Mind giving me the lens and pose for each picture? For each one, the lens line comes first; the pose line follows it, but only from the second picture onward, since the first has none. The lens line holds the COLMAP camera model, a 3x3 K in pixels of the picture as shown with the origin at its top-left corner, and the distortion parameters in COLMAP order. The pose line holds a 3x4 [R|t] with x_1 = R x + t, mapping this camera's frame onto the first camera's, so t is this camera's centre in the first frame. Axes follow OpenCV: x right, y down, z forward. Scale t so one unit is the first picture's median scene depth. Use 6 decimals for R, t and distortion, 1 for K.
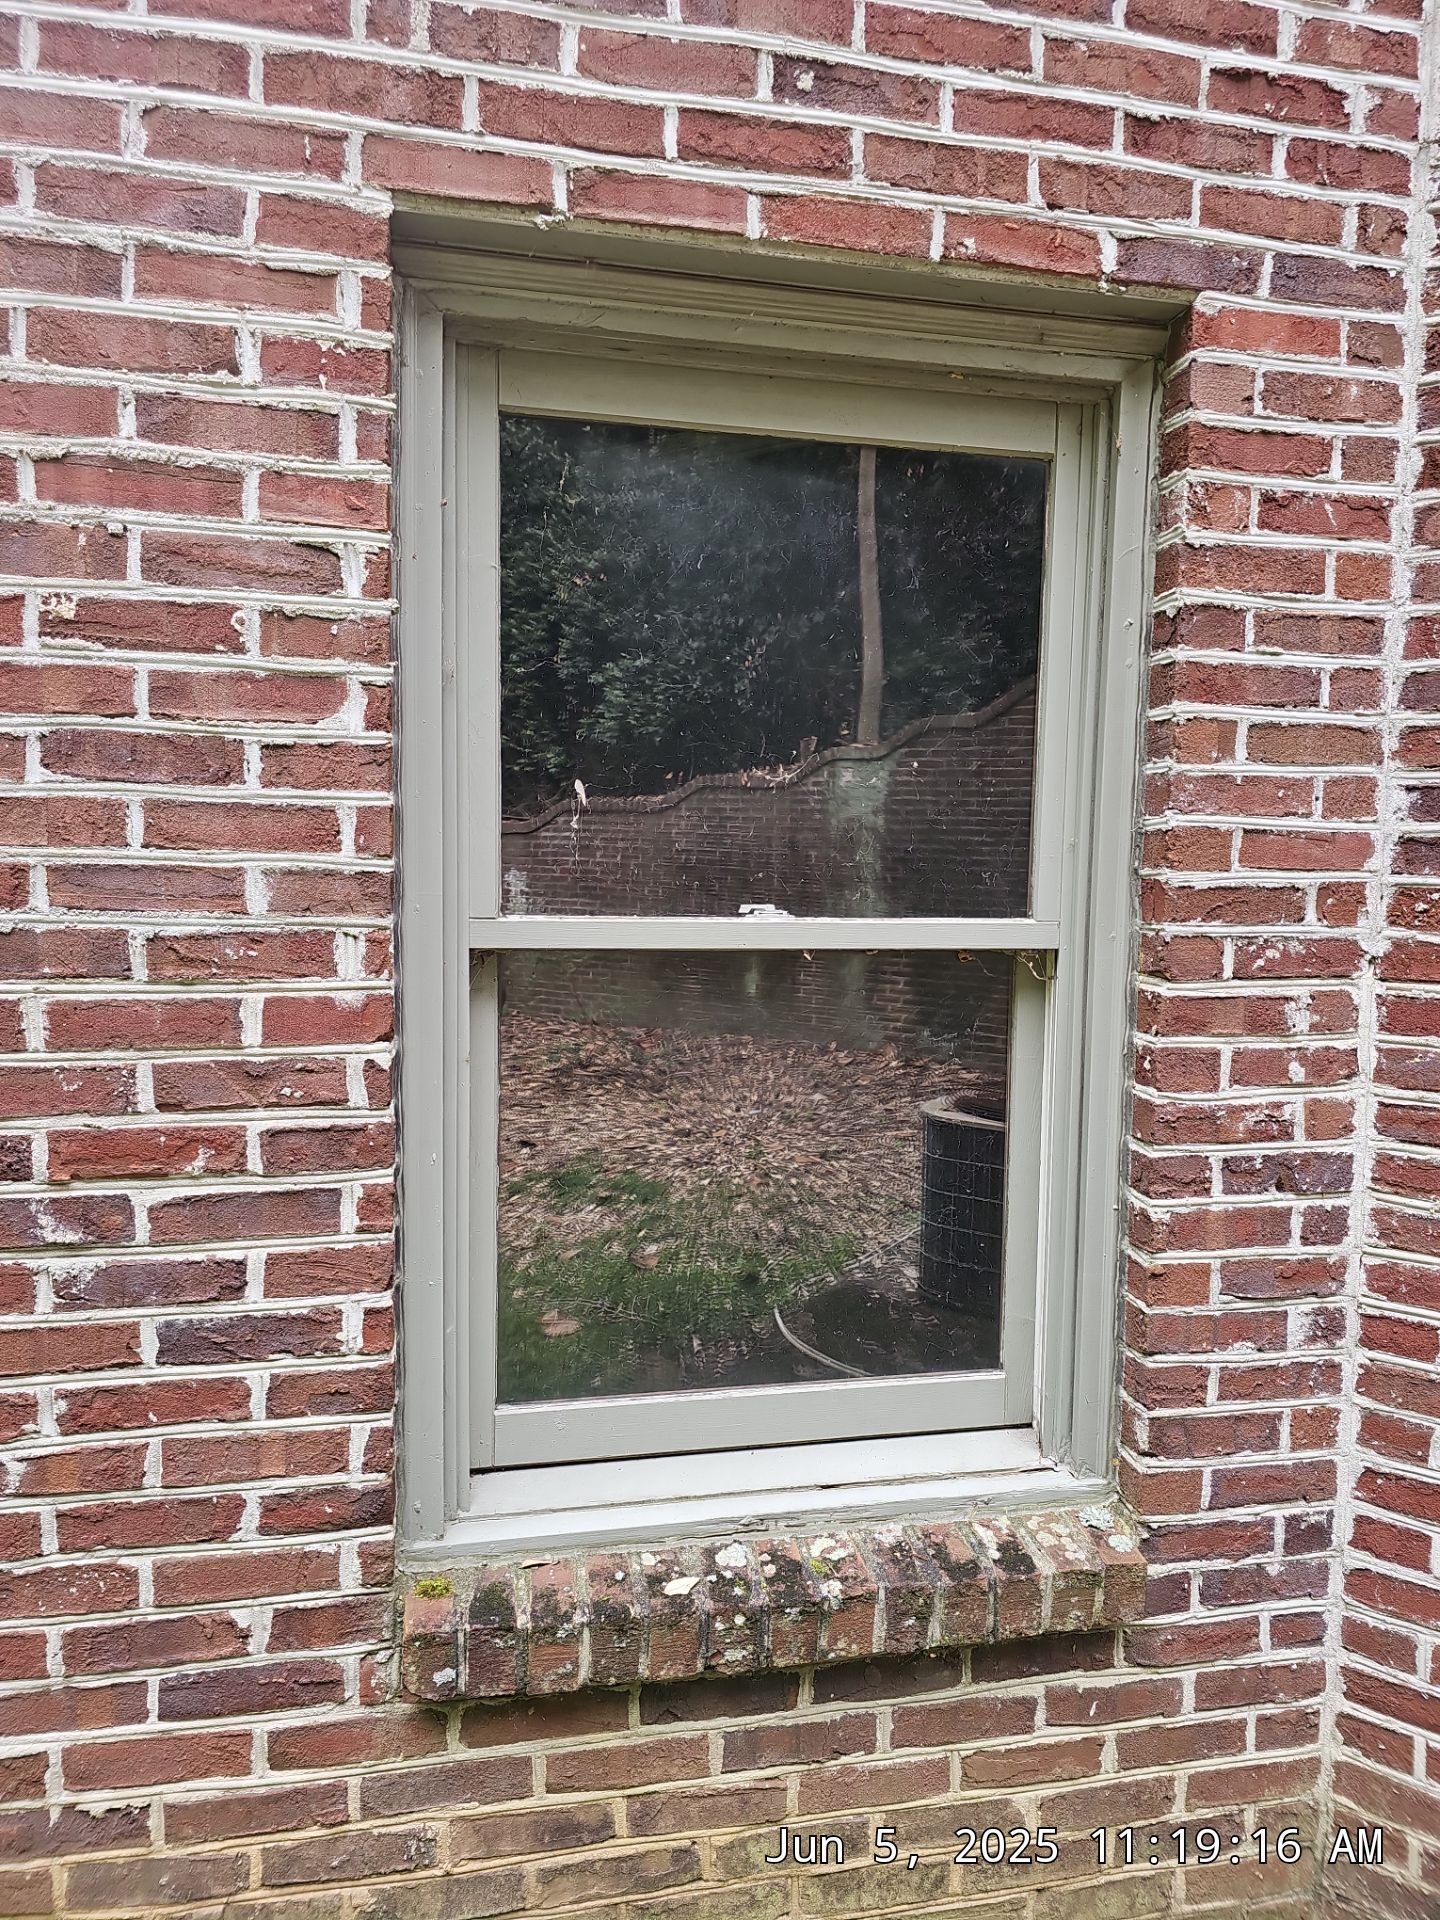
lens RADIAL K [[1271.0, 0, 720.4], [0, 1271.0, 952.3], [0, 0, 1]] dist [0.061222, -0.051921]
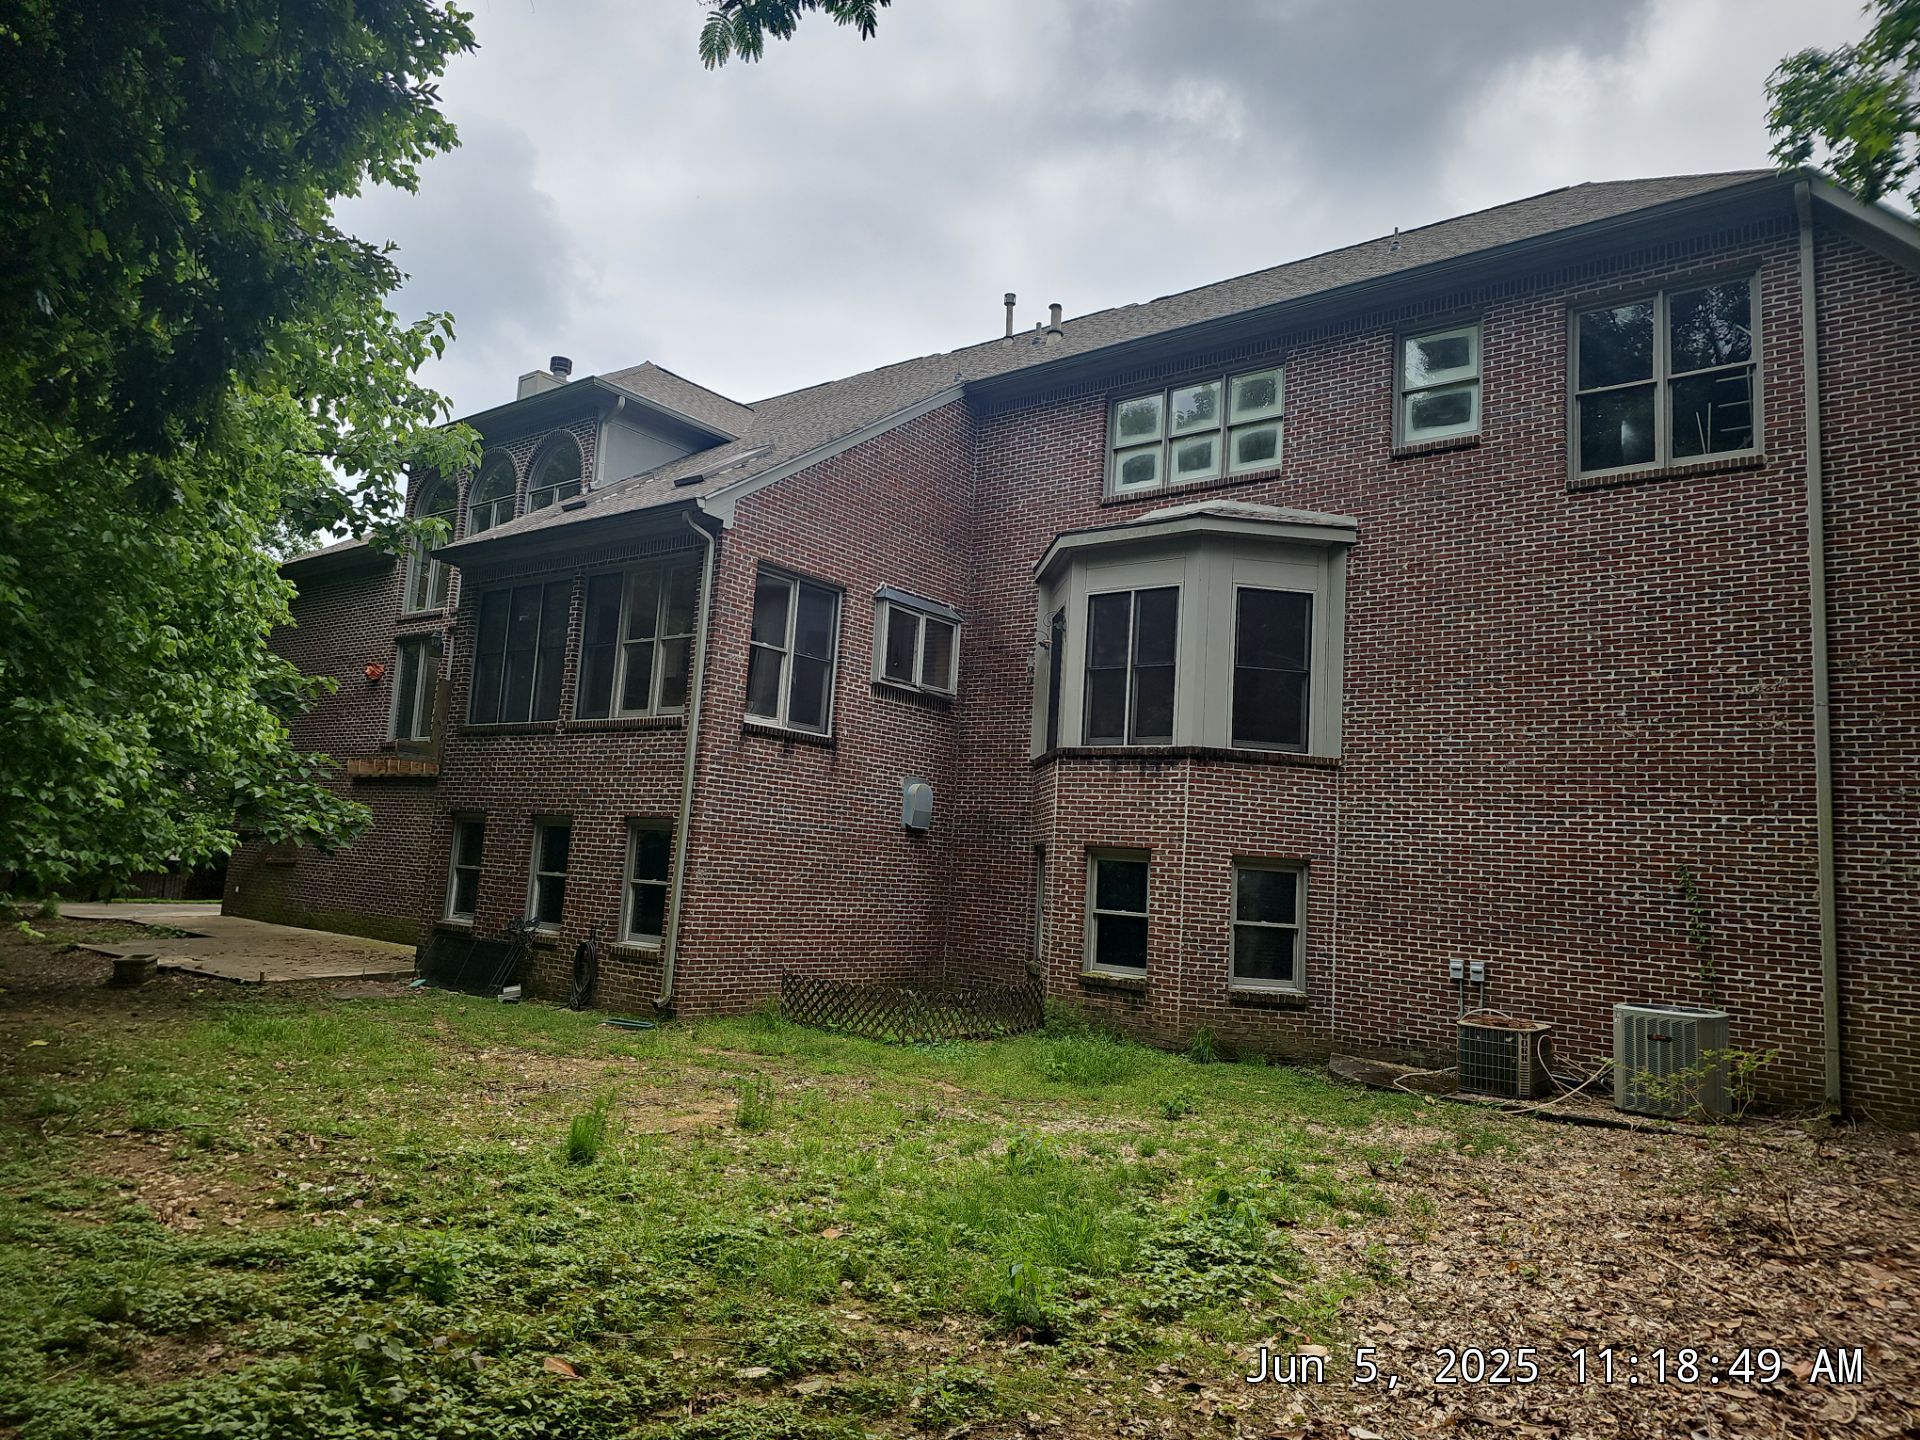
lens RADIAL K [[1271.0, 0, 958.7], [0, 1271.0, 691.6], [0, 0, 1]] dist [0.061222, -0.051921]
pose [[0.995038, 0.034021, -0.093499, -1.353032], [-0.053867, 0.974291, -0.218758, 0.484179], [0.083653, 0.222709, 0.971289, -8.470575]]
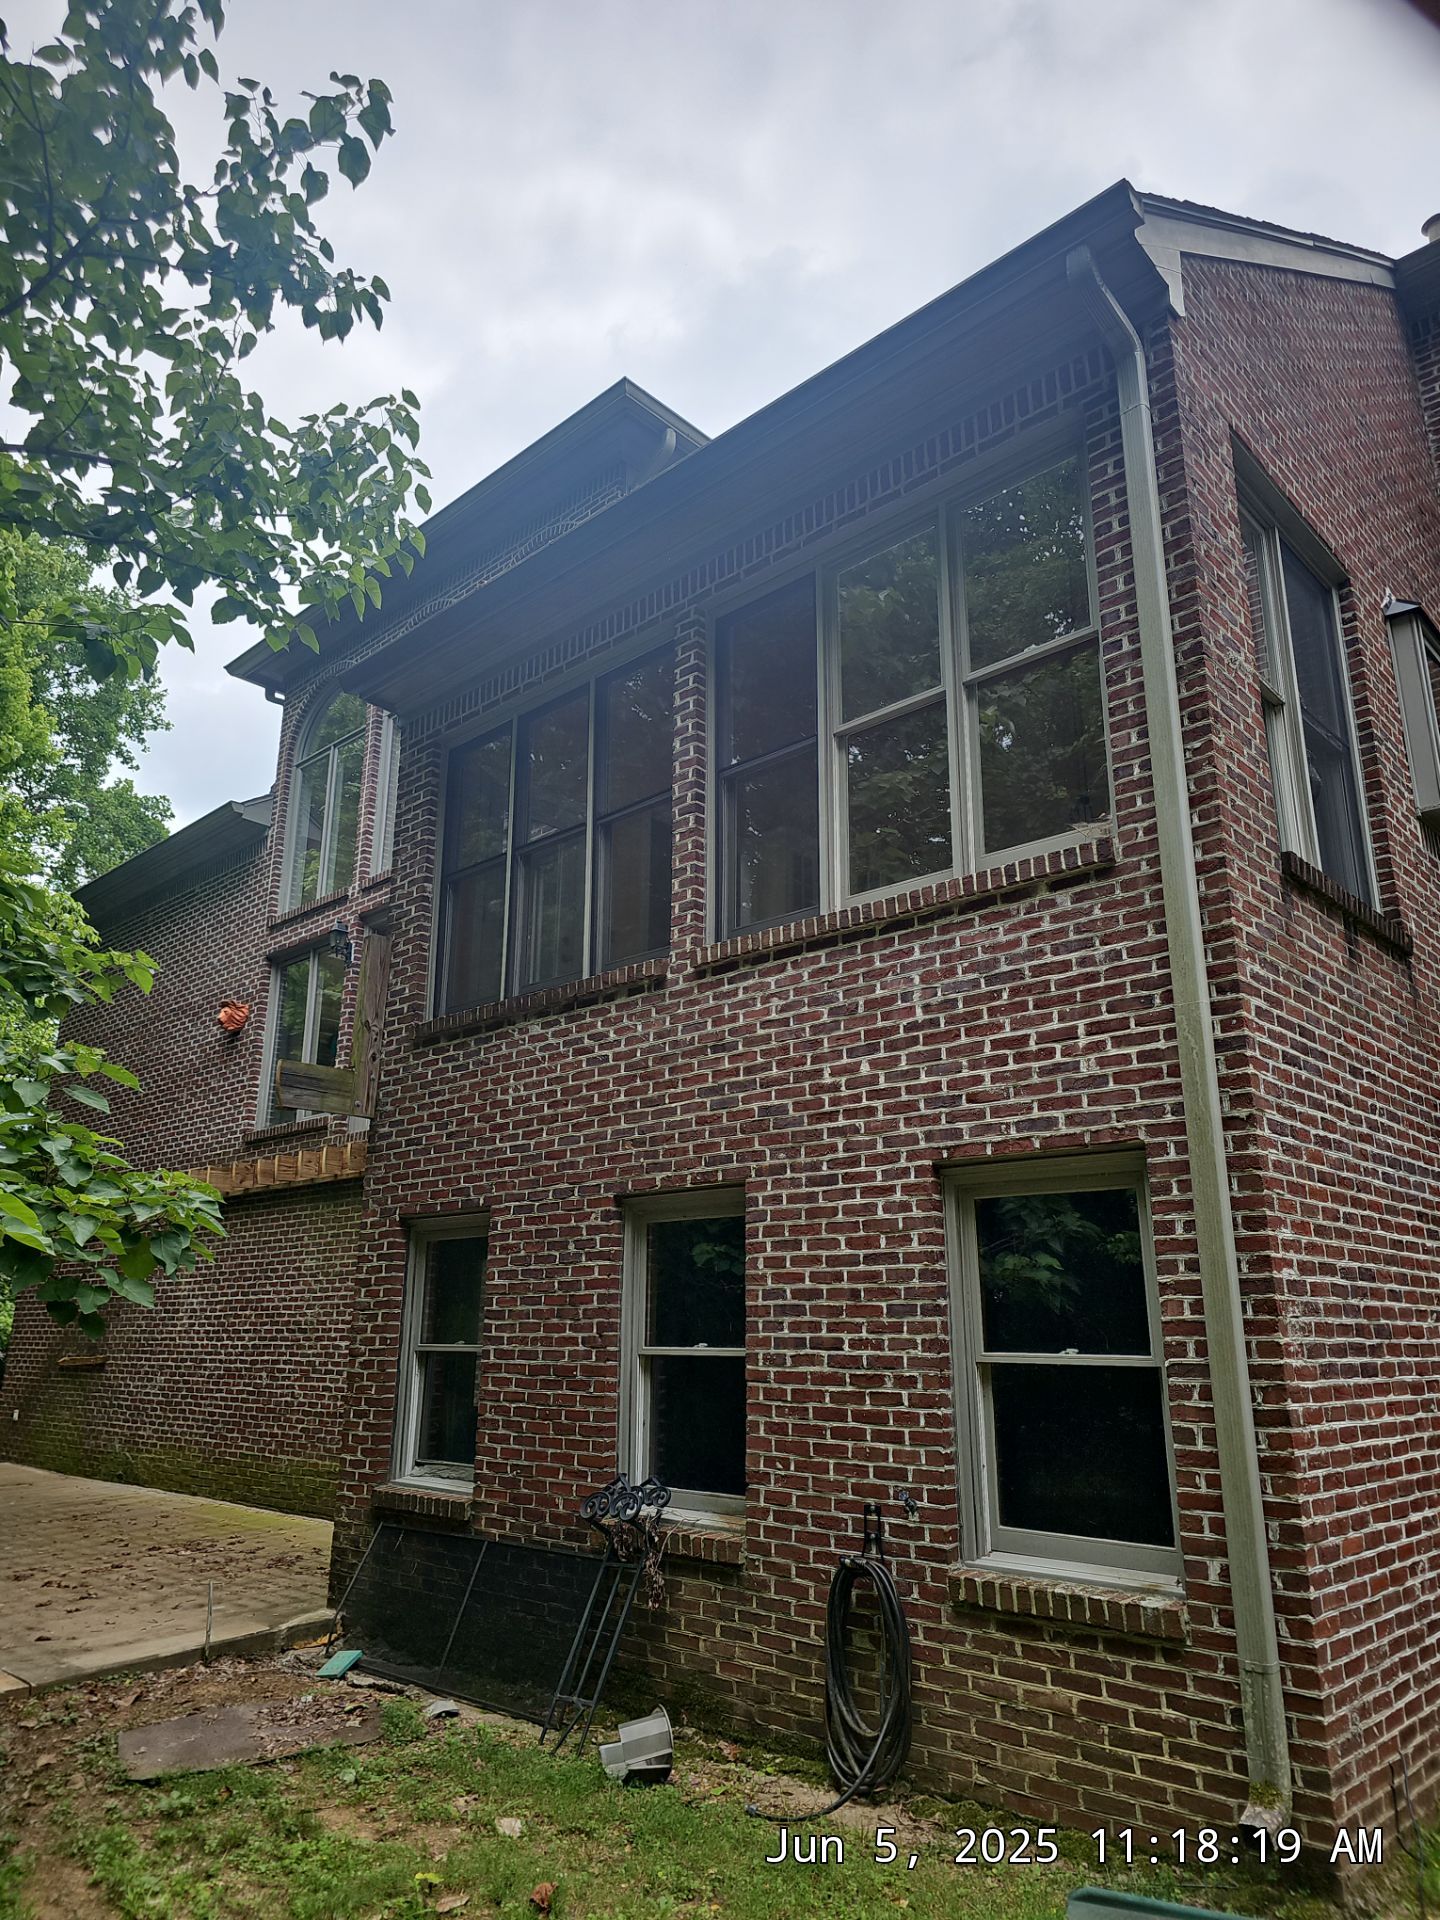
lens RADIAL K [[1271.0, 0, 731.1], [0, 1271.0, 963.6], [0, 0, 1]] dist [0.061222, -0.051921]
pose [[0.986671, -0.056859, -0.152468, -4.755263], [-0.000746, 0.935376, -0.353654, 0.105506], [0.162723, 0.349054, 0.922867, -2.333790]]
